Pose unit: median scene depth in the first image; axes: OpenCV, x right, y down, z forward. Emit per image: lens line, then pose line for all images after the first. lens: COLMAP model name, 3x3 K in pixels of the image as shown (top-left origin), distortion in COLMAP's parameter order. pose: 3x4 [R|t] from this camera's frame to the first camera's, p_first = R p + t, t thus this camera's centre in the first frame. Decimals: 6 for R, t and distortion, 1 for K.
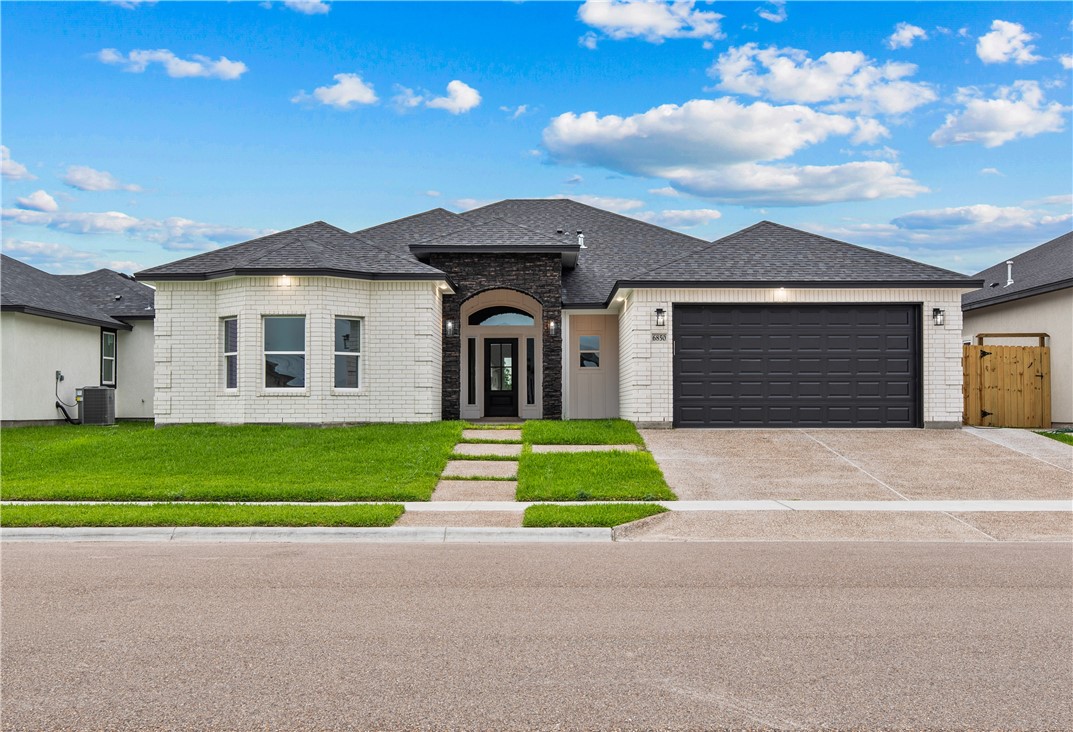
lens RADIAL K [[1088.6, 0, 534.8], [0, 1088.6, 361.4], [0, 0, 1]] dist [0.008436, 0.000000]
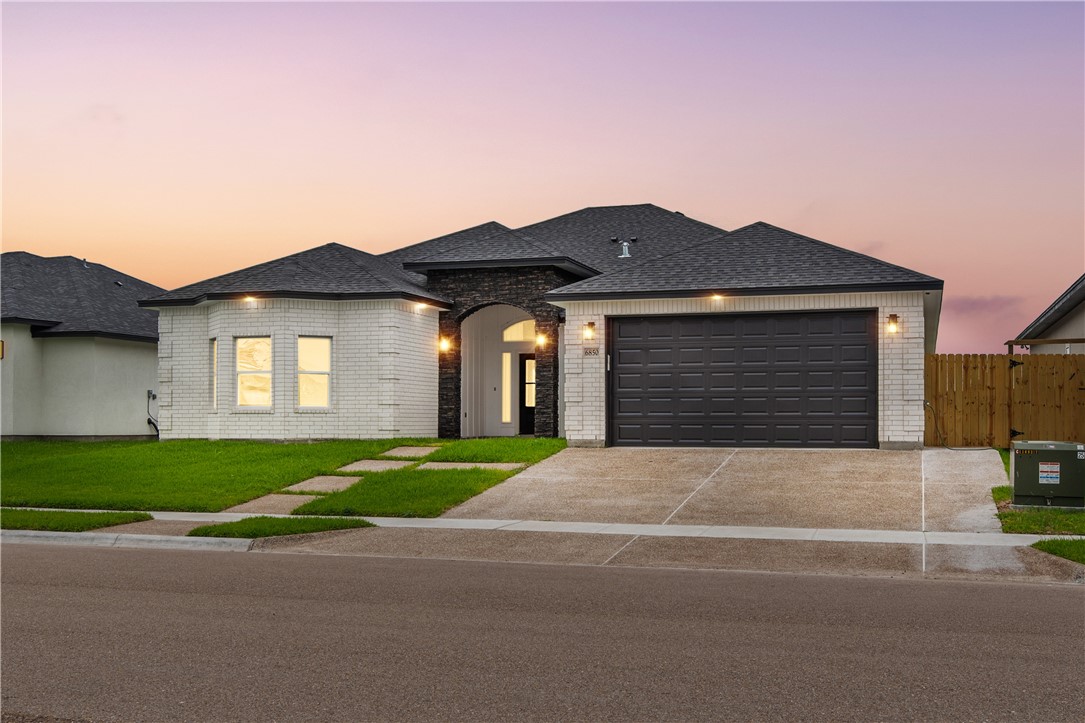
lens RADIAL K [[1179.2, 0, 542.3], [0, 1179.2, 365.2], [0, 0, 1]] dist [0.008063, 0.000000]
pose [[0.953681, -0.012857, -0.300544, 0.380044], [0.010293, 0.999896, -0.010112, -0.000323], [0.300642, 0.006550, 0.953714, -0.002682]]
